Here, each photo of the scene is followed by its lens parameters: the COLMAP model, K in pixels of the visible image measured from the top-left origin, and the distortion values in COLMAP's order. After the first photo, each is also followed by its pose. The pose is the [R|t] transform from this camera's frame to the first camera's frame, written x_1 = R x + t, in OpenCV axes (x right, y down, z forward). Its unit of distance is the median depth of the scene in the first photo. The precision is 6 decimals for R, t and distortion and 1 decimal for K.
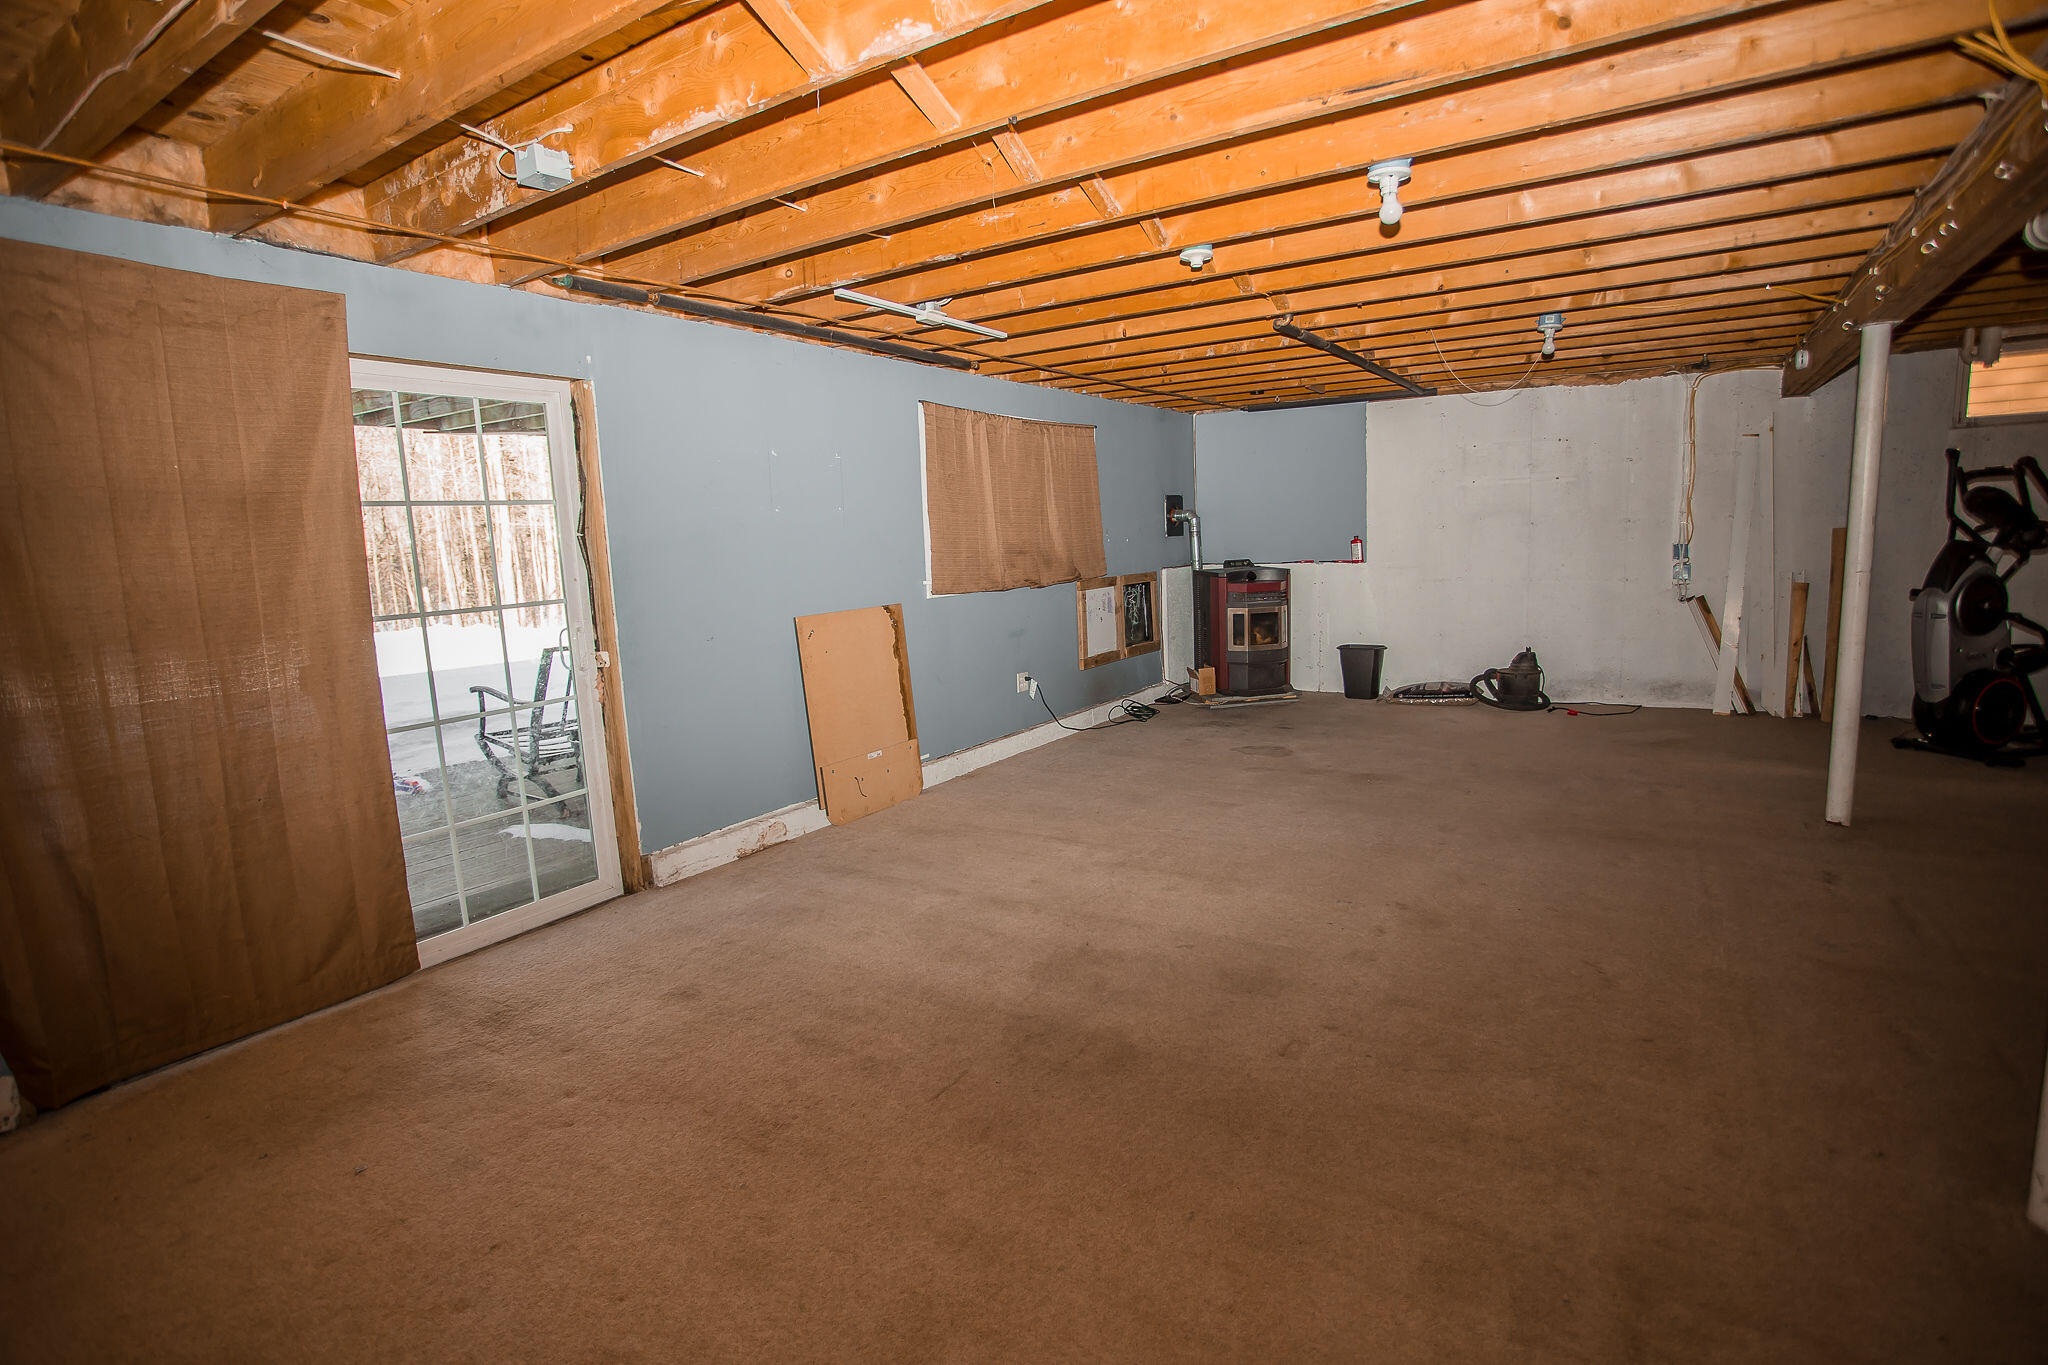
lens RADIAL K [[997.5, 0, 1021.8], [0, 997.5, 684.6], [0, 0, 1]] dist [-0.062899, 0.028534]
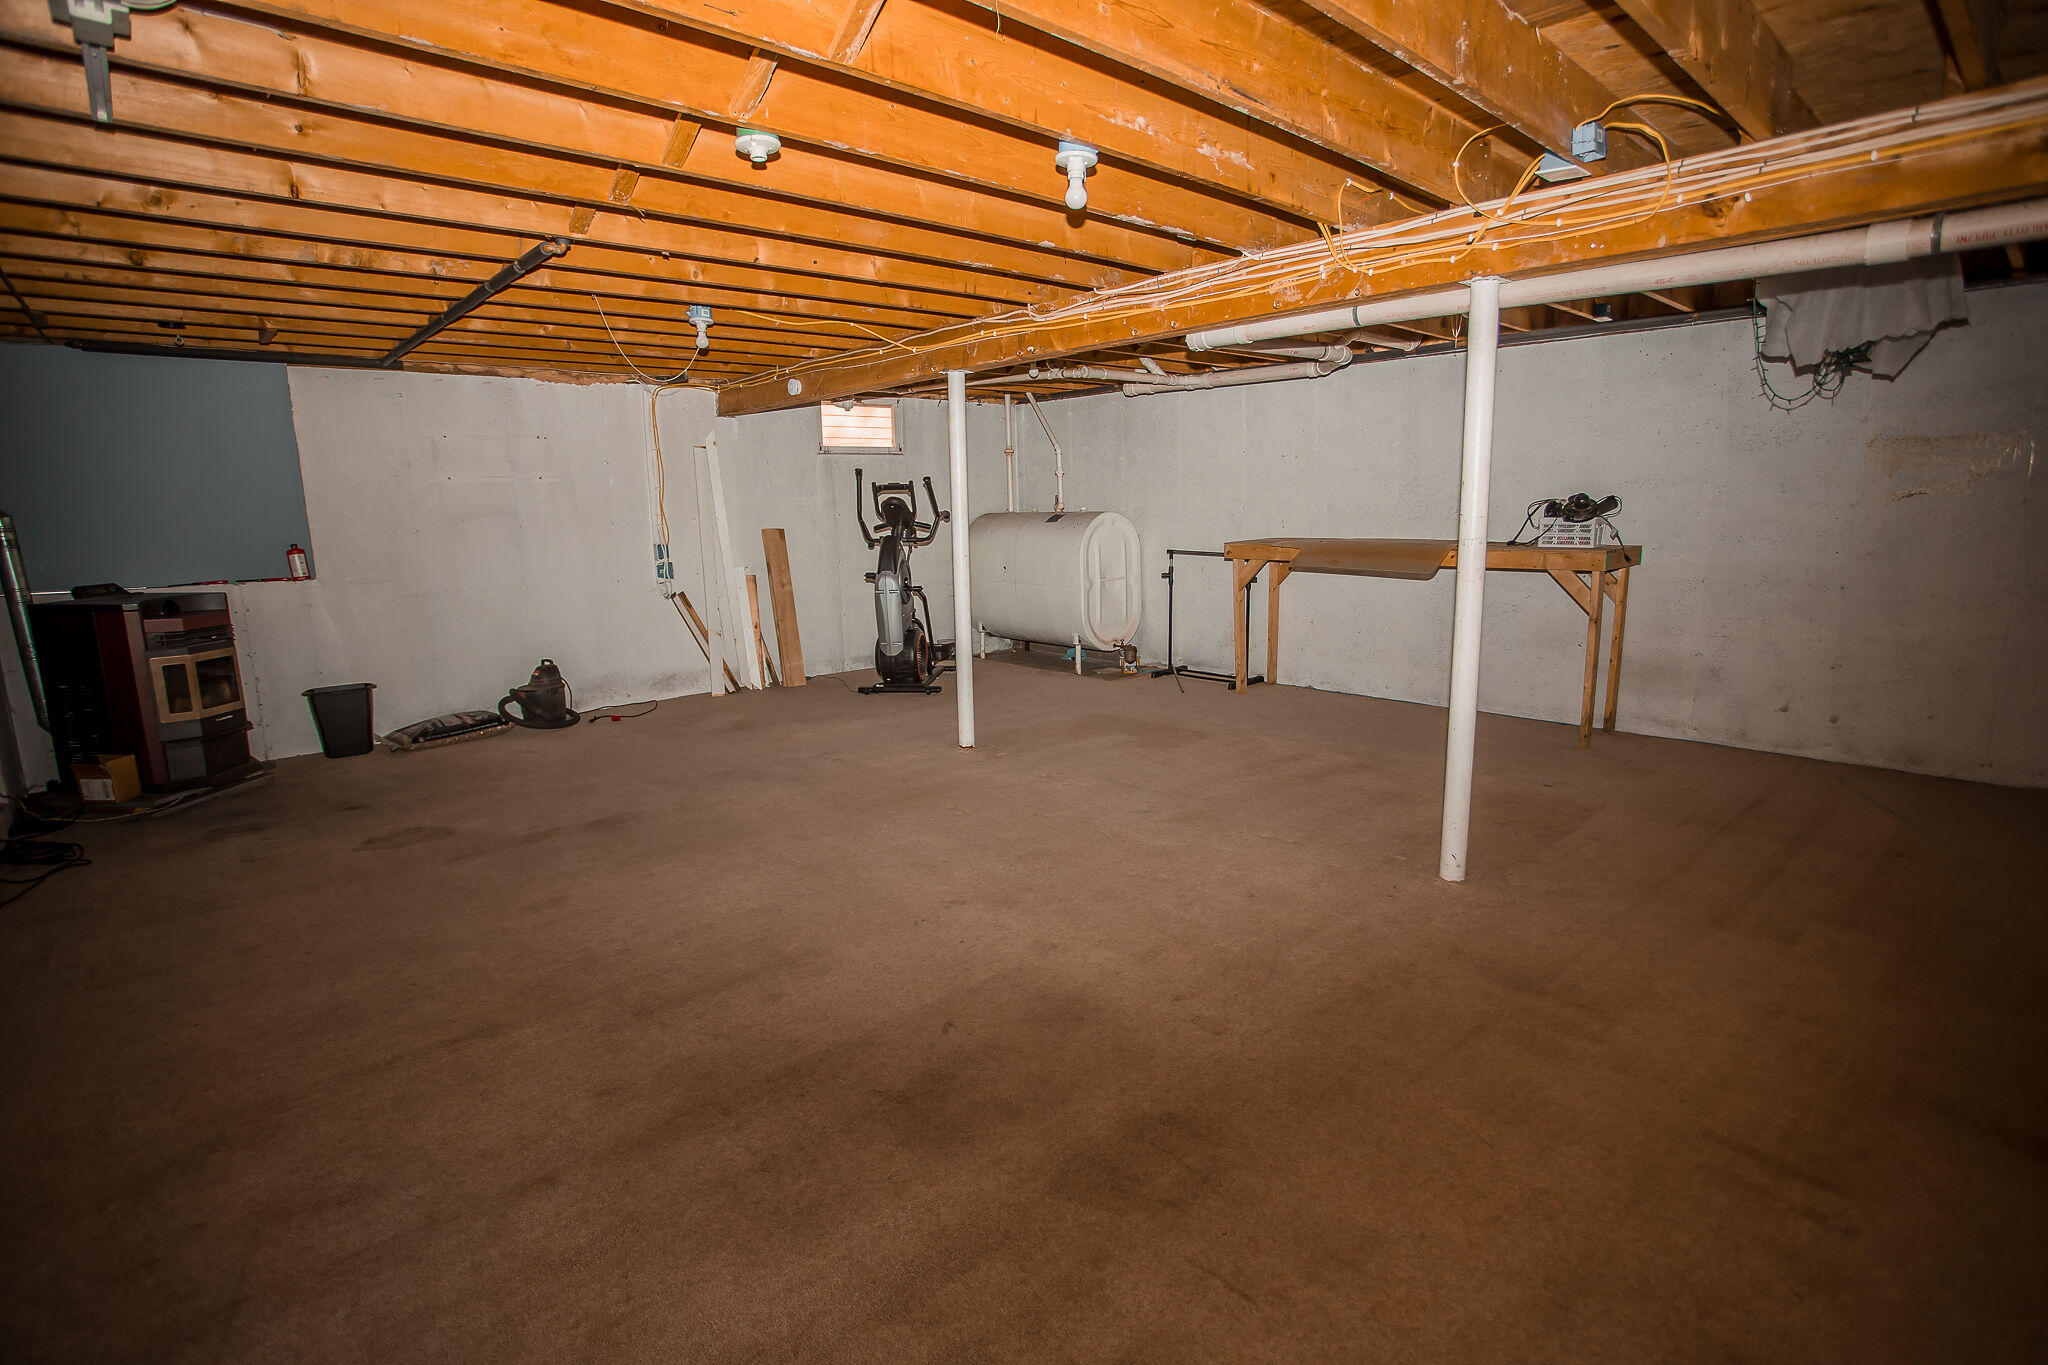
lens RADIAL K [[997.5, 0, 1021.8], [0, 997.5, 684.6], [0, 0, 1]] dist [-0.062899, 0.028534]
pose [[0.263547, -0.137015, 0.954866, -0.268695], [0.154456, 0.983084, 0.098434, -0.038852], [-0.952201, 0.121543, 0.280251, 0.330545]]
